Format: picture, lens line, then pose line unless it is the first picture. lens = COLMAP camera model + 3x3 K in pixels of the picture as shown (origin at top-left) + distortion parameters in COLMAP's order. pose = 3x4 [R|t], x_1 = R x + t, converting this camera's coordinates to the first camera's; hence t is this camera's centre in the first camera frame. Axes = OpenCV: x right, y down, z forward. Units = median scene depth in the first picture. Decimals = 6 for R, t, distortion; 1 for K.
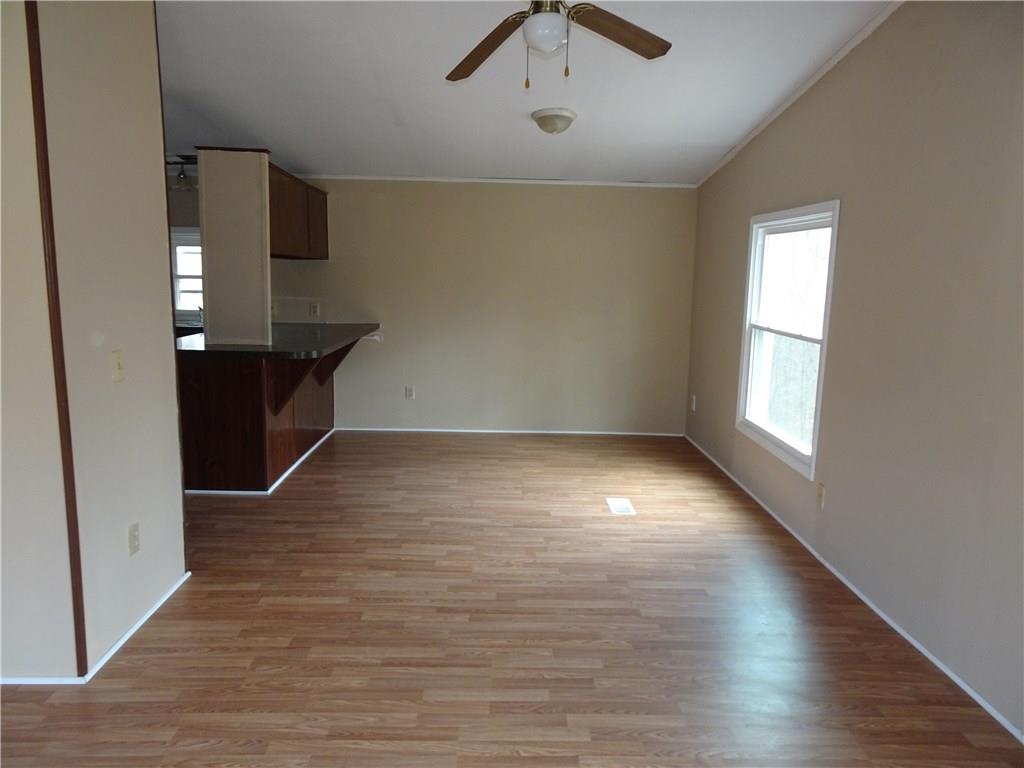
lens RADIAL K [[725.2, 0, 511.9], [0, 725.2, 379.7], [0, 0, 1]] dist [0.003357, -0.003566]
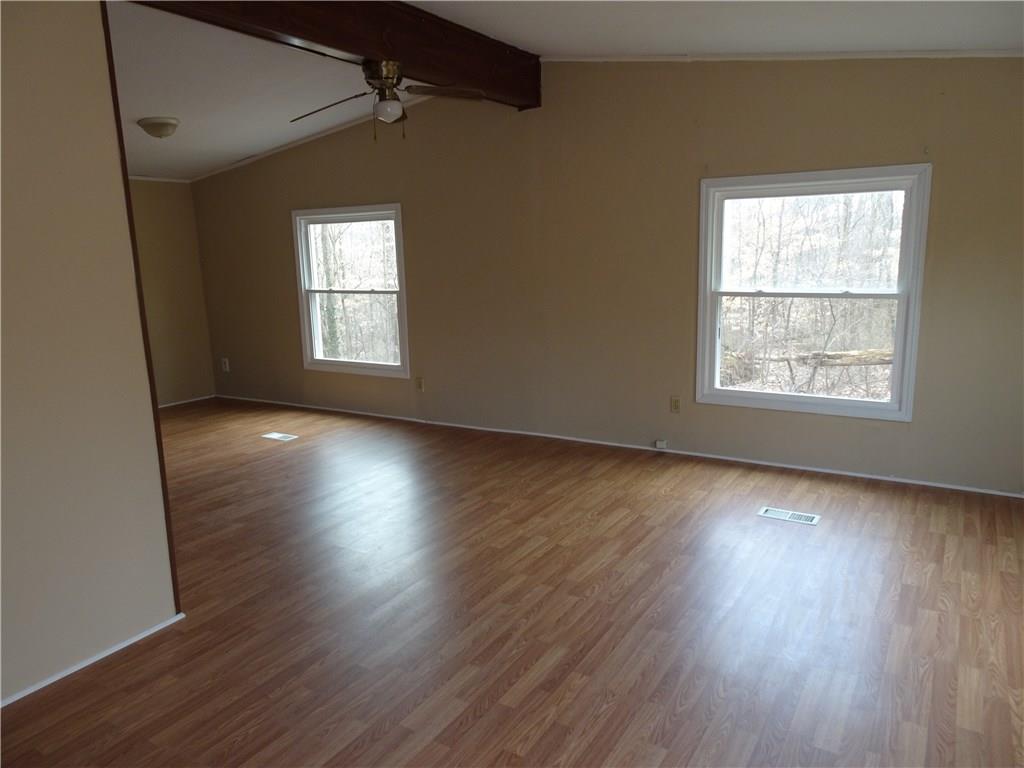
lens RADIAL K [[725.2, 0, 511.0], [0, 725.2, 385.5], [0, 0, 1]] dist [0.003357, -0.003566]
pose [[0.537306, -0.193910, 0.820793, -0.701485], [0.166495, 0.978445, 0.122164, -0.004247], [-0.826790, 0.071019, 0.558009, -0.073587]]
